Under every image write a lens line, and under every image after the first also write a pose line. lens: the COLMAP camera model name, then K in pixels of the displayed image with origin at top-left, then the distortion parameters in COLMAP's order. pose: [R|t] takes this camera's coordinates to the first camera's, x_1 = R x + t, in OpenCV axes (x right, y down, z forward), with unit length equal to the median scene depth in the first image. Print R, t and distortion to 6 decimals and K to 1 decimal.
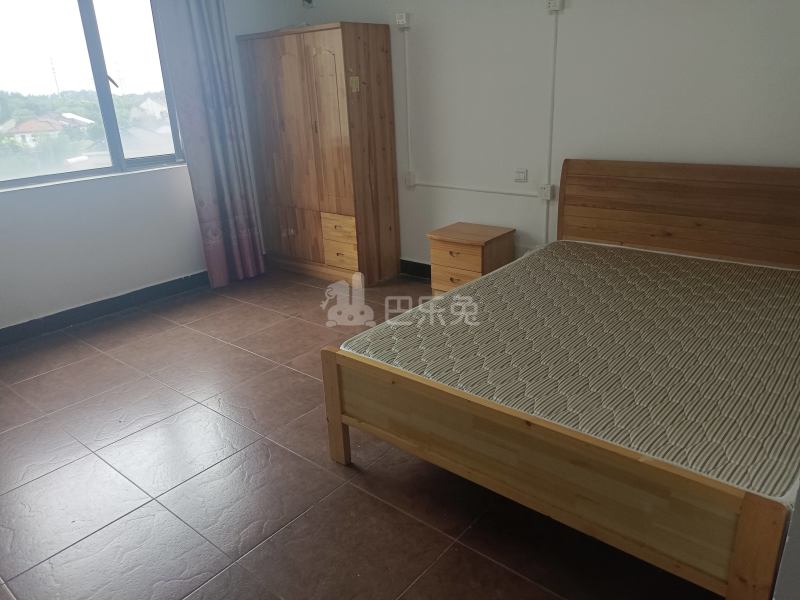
lens RADIAL K [[600.3, 0, 399.7], [0, 600.3, 296.9], [0, 0, 1]] dist [0.063070, -0.042605]
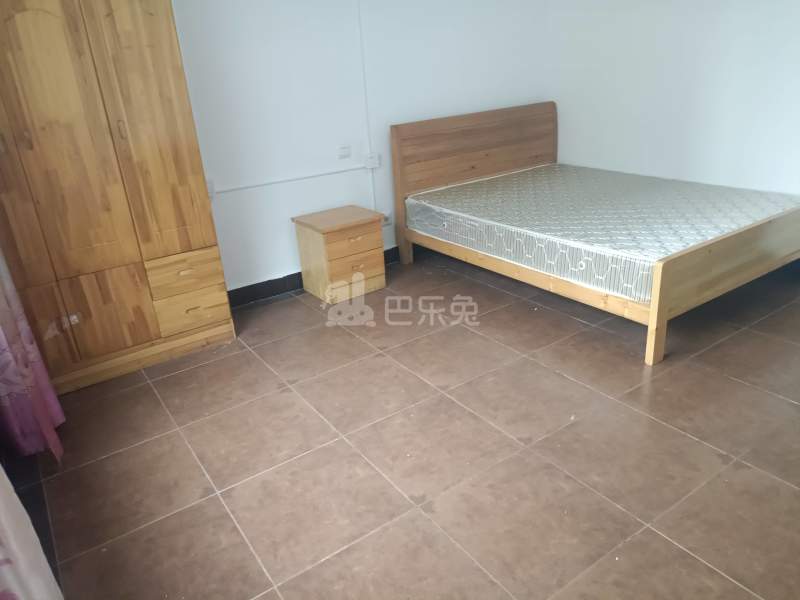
lens RADIAL K [[600.3, 0, 406.4], [0, 600.3, 294.6], [0, 0, 1]] dist [0.063070, -0.042605]
pose [[0.255864, -0.337801, 0.905773, -0.676048], [0.377837, 0.897376, 0.227937, -0.156126], [-0.889816, 0.283914, 0.357240, 0.542508]]
